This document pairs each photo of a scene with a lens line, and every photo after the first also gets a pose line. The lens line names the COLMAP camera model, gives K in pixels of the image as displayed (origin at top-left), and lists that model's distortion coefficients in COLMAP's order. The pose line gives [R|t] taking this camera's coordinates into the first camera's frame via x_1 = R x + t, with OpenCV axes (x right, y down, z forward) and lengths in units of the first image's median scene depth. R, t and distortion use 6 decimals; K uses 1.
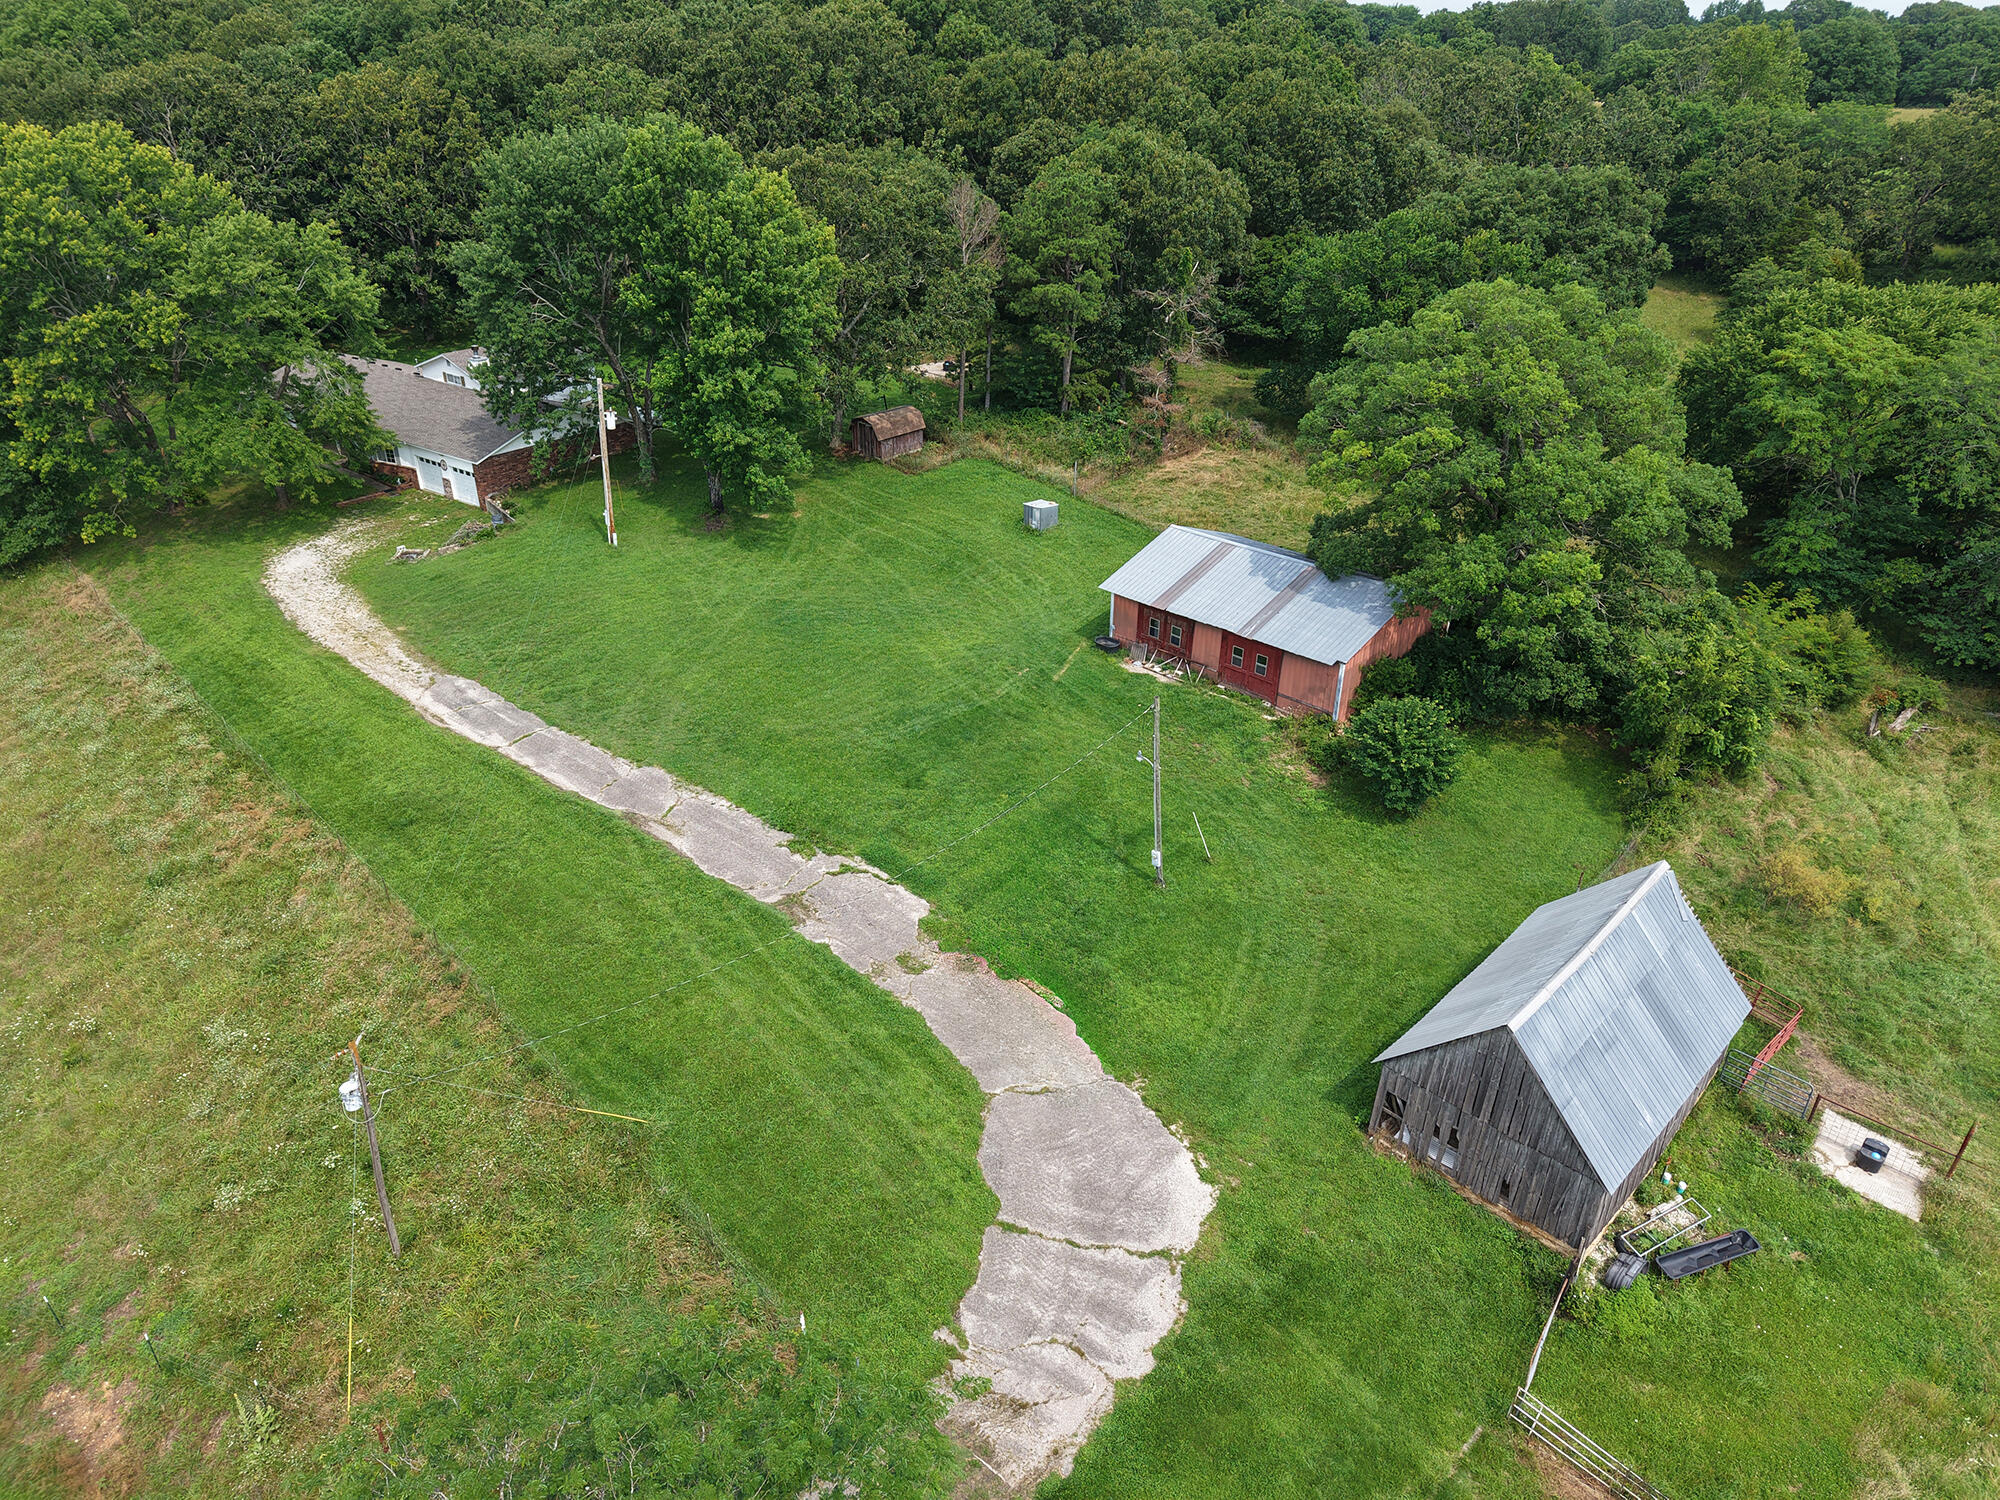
lens RADIAL K [[1361.7, 0, 1000.0], [0, 1361.7, 750.0], [0, 0, 1]] dist [0.003728, 0.001143]
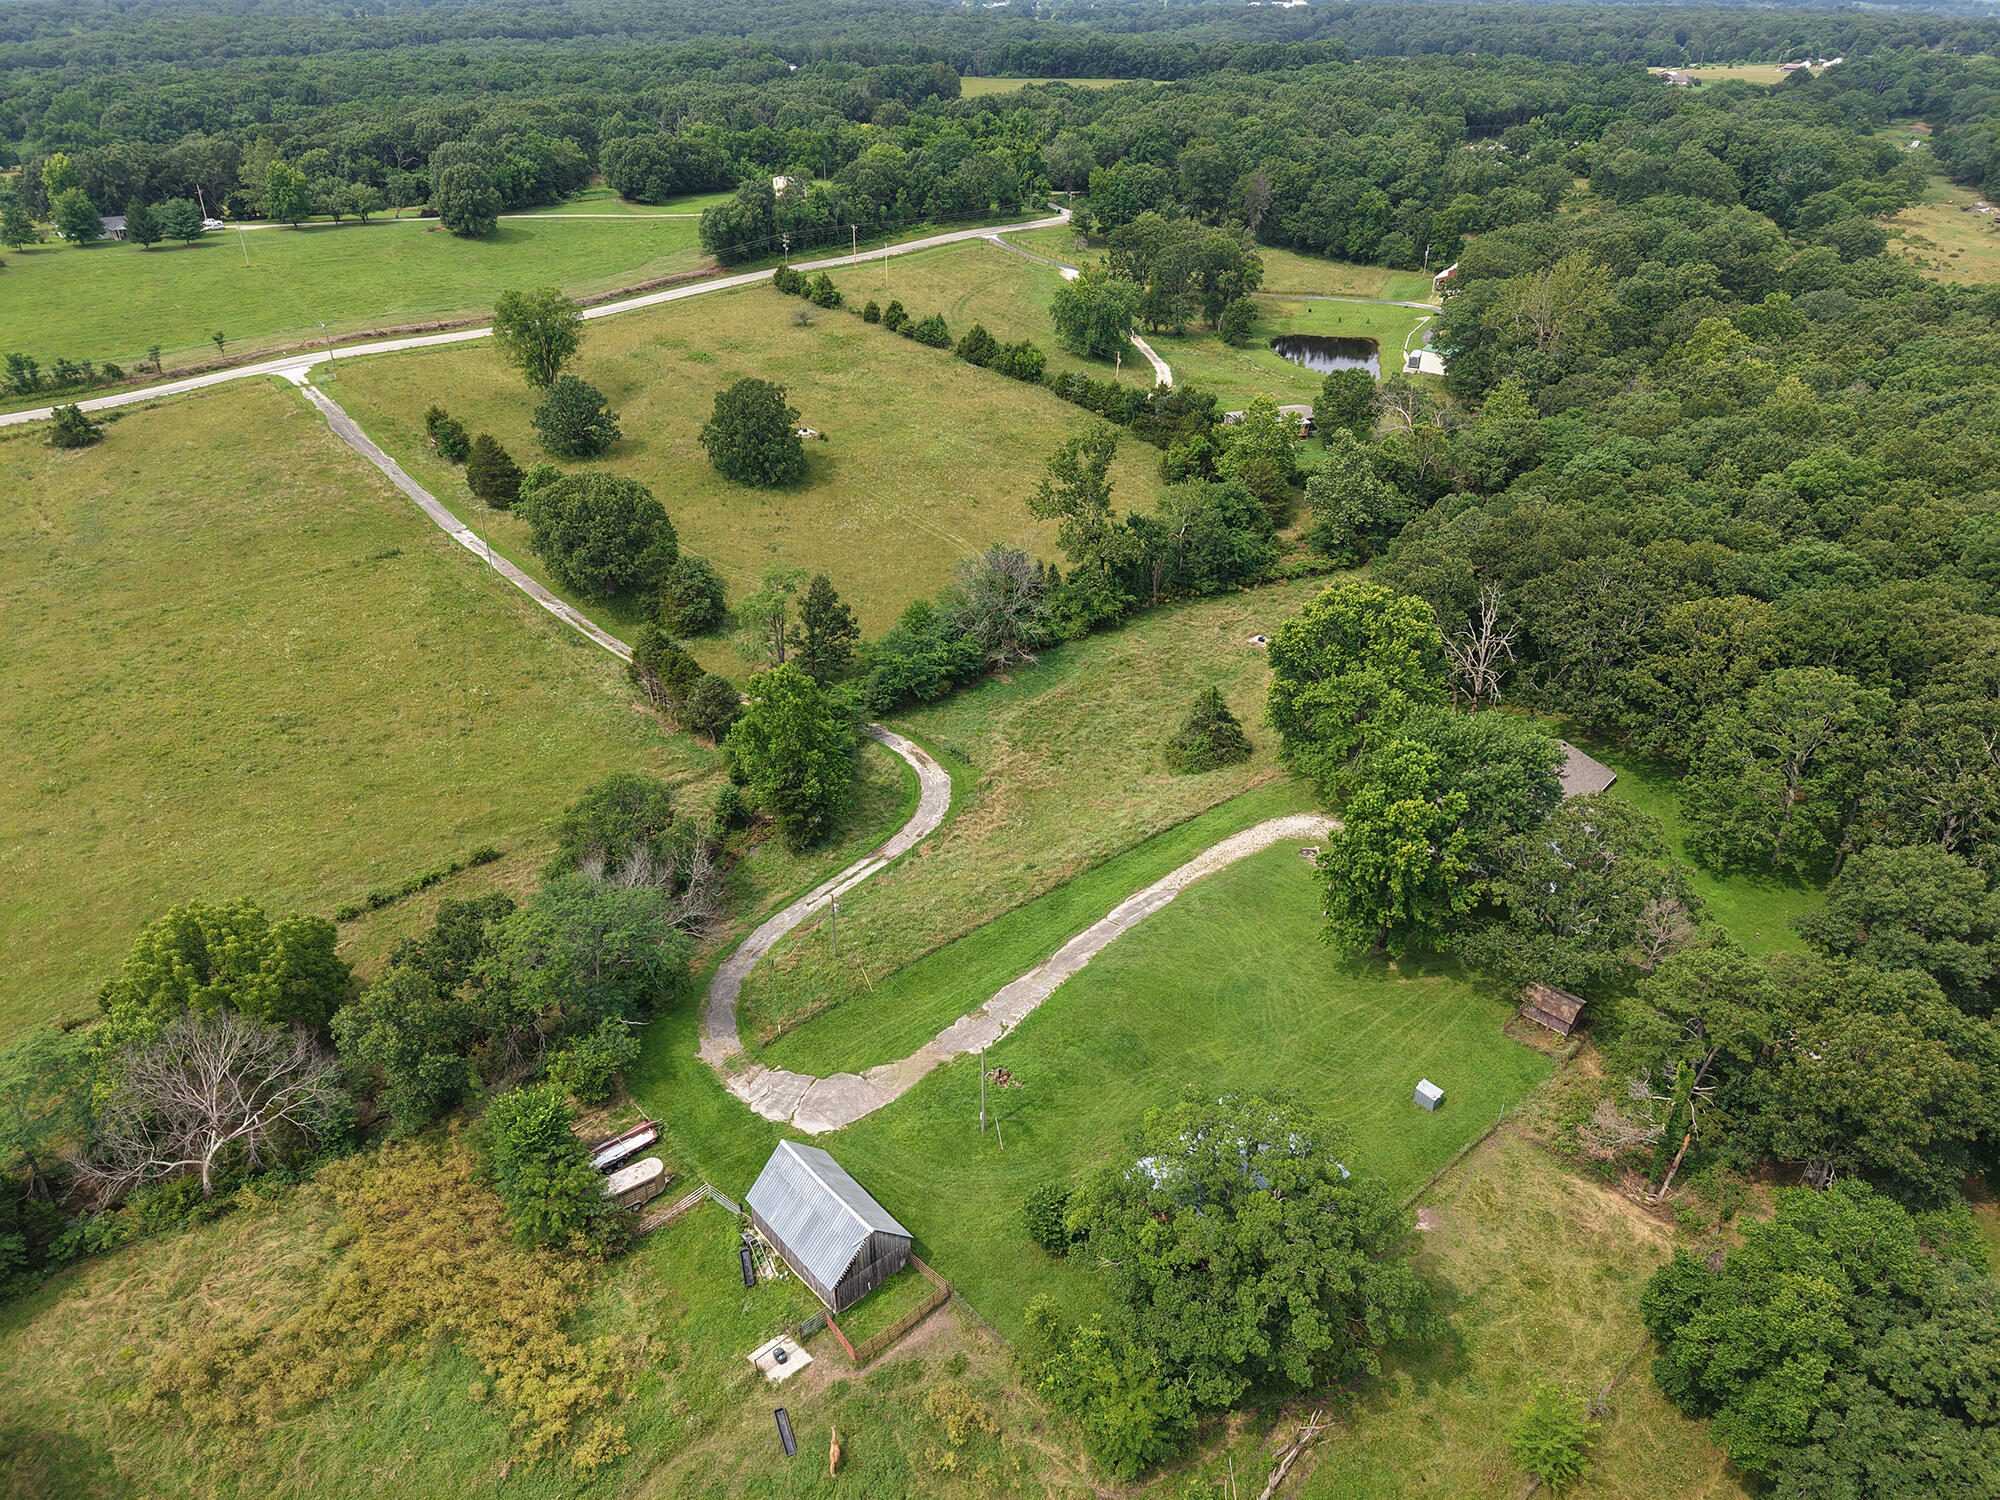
lens RADIAL K [[1378.4, 0, 1000.0], [0, 1378.4, 750.0], [0, 0, 1]] dist [-0.046043, 0.033192]
pose [[-0.081780, 0.485352, -0.870486, 1.395685], [-0.481025, 0.745728, 0.460982, -1.102848], [0.872884, 0.456425, 0.172481, 0.324094]]
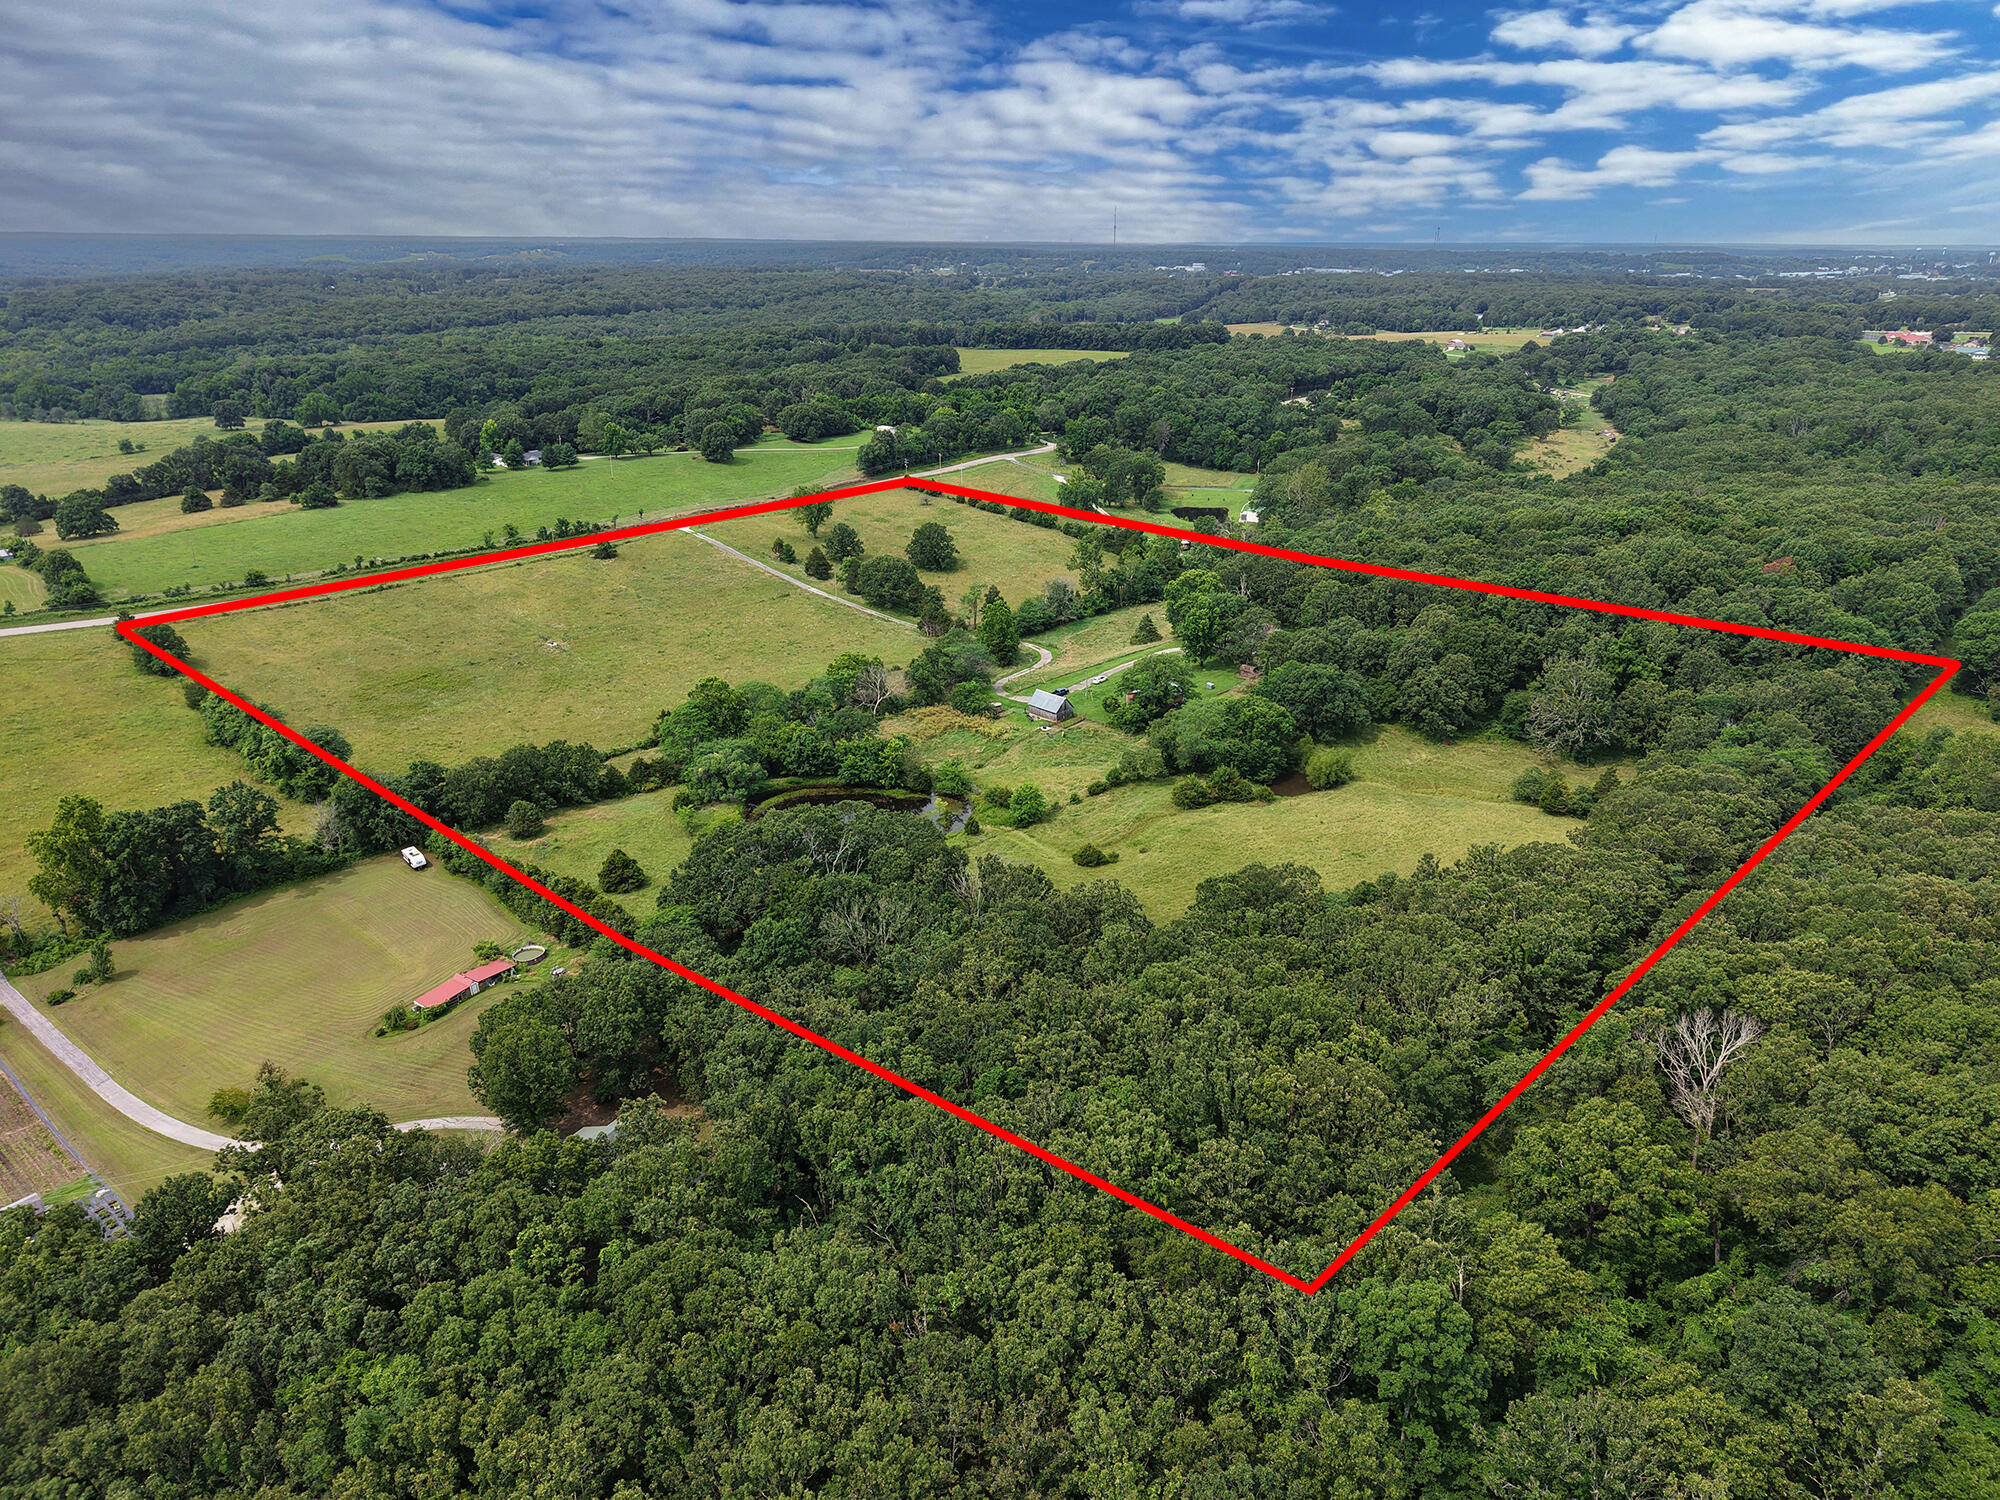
lens RADIAL K [[1378.4, 0, 1000.0], [0, 1378.4, 750.0], [0, 0, 1]] dist [-0.046043, 0.033192]
pose [[-0.030860, 0.350137, -0.936190, 5.868101], [-0.477553, 0.817650, 0.321545, -1.528670], [0.878061, 0.457003, 0.141977, -0.271561]]
